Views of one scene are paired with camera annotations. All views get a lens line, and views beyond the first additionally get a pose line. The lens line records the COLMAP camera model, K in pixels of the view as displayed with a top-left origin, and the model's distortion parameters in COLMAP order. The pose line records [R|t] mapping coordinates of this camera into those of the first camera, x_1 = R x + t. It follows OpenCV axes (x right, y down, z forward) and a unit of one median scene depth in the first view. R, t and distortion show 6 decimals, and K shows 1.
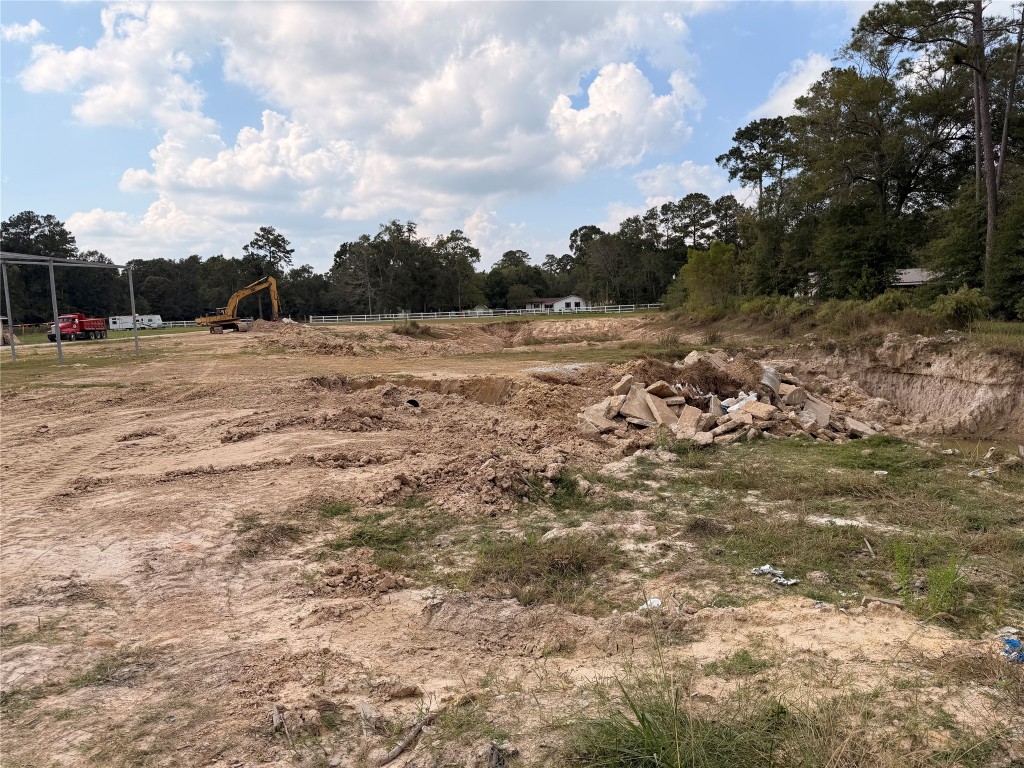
lens RADIAL K [[712.4, 0, 502.9], [0, 712.4, 385.0], [0, 0, 1]] dist [0.134633, -0.191684]
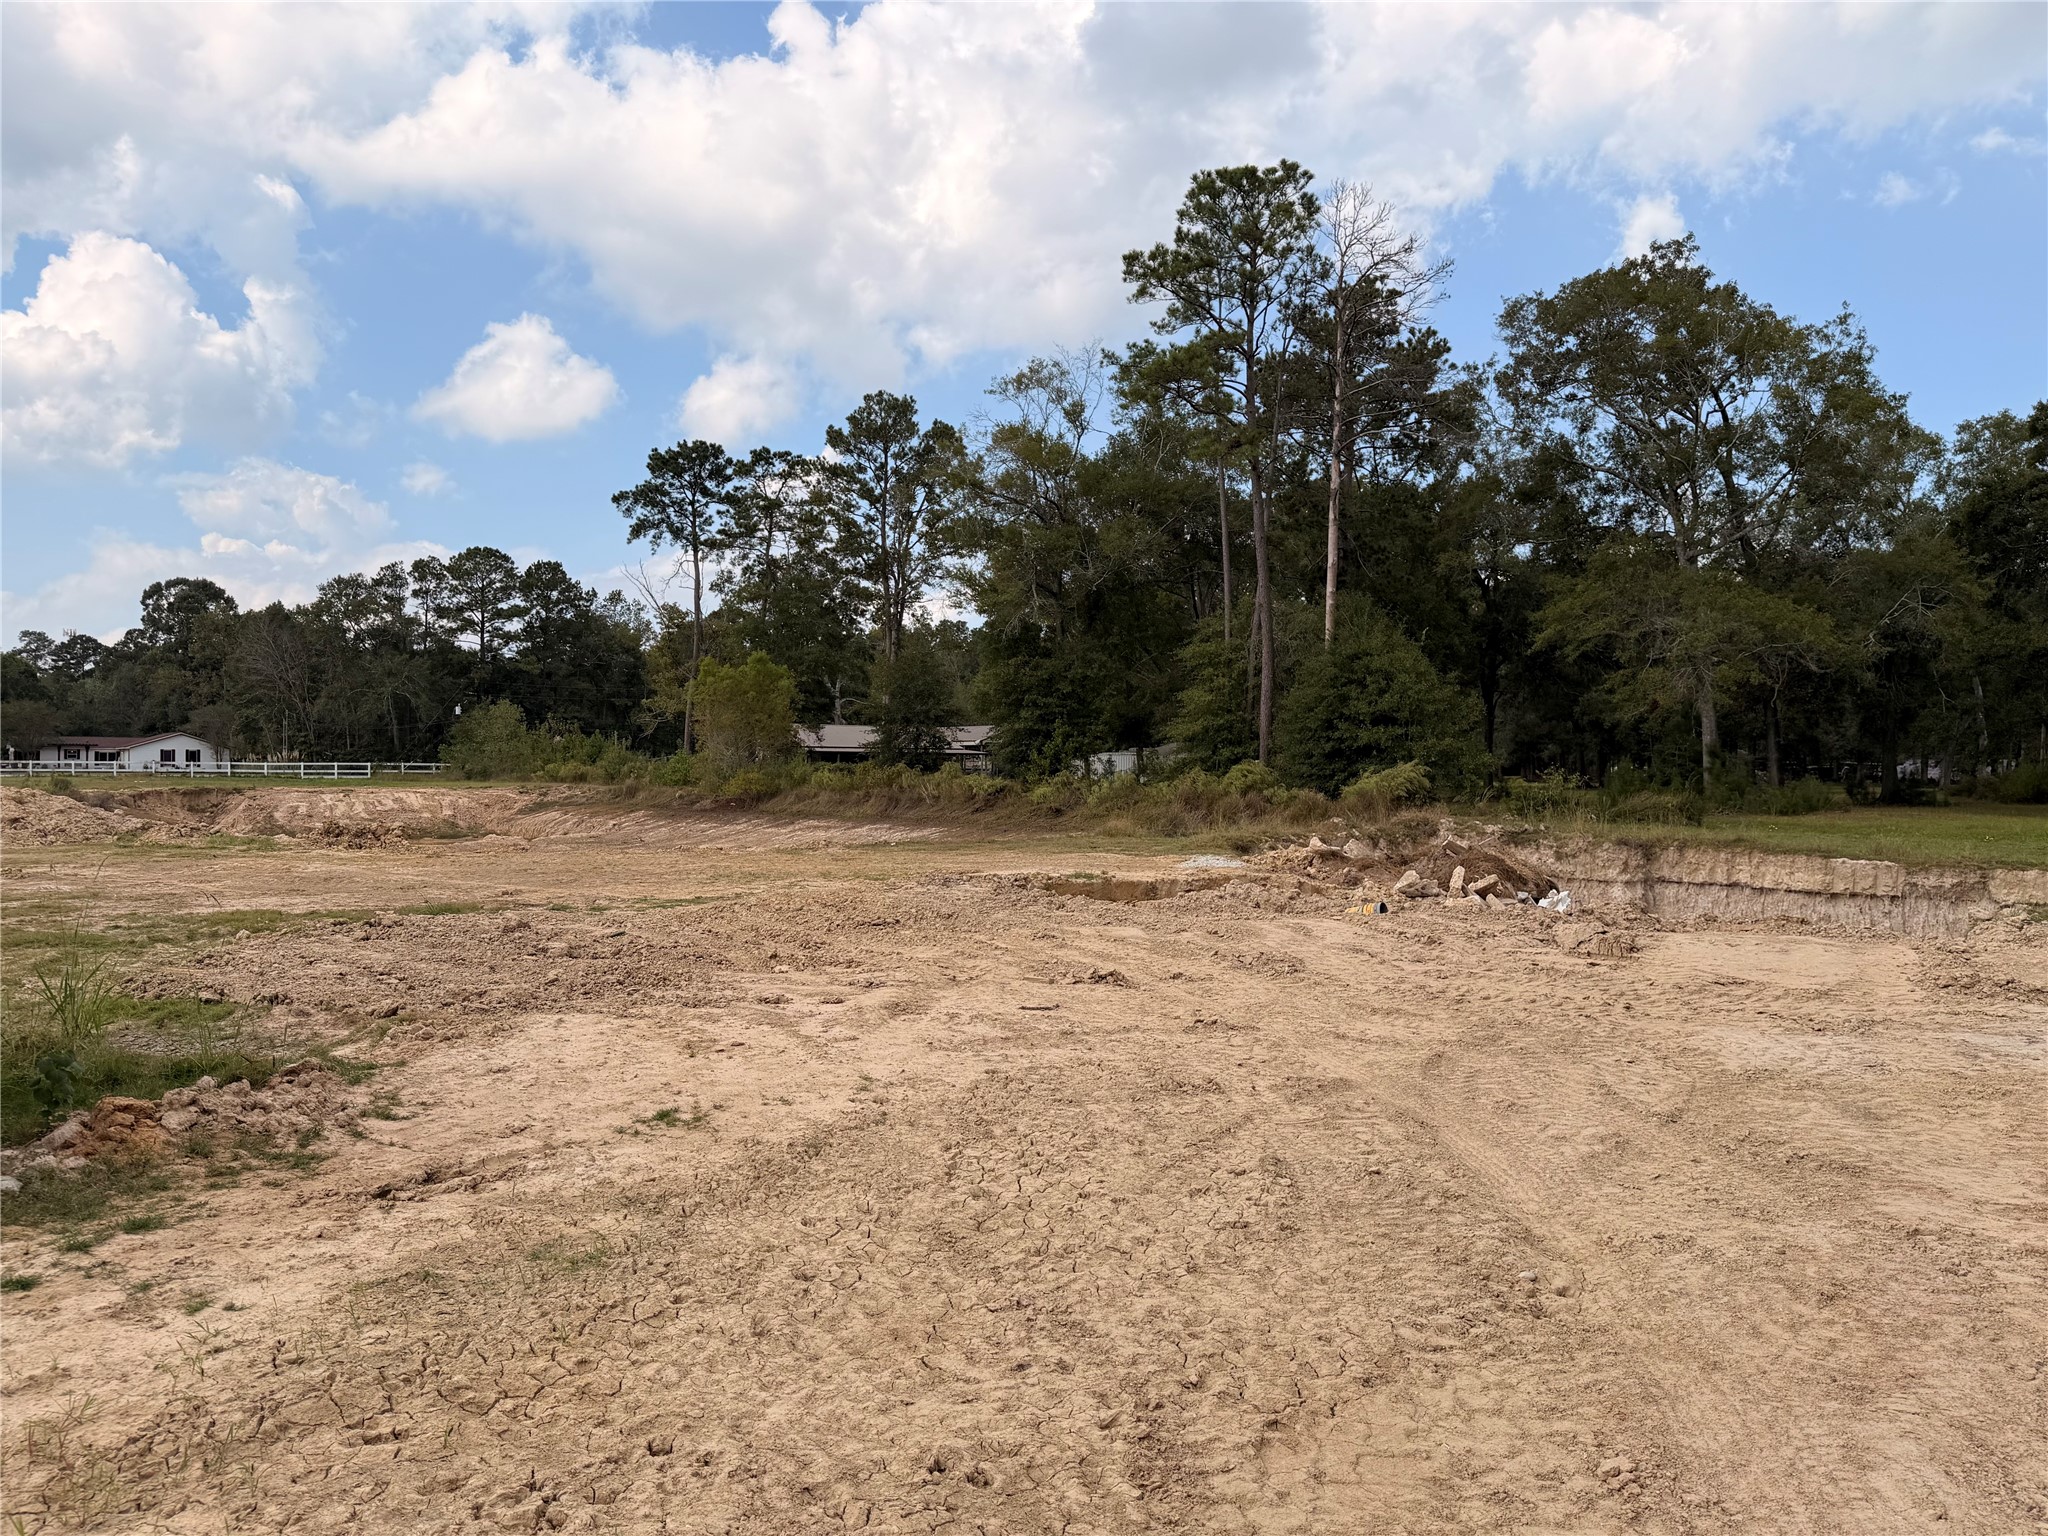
lens RADIAL K [[1437.2, 0, 1024.0], [0, 1437.2, 768.0], [0, 0, 1]] dist [0.043891, -0.067937]
pose [[0.751295, 0.040637, 0.658714, -0.610966], [0.035637, 0.994148, -0.101977, 0.008831], [-0.659003, 0.100089, 0.745451, 0.145002]]
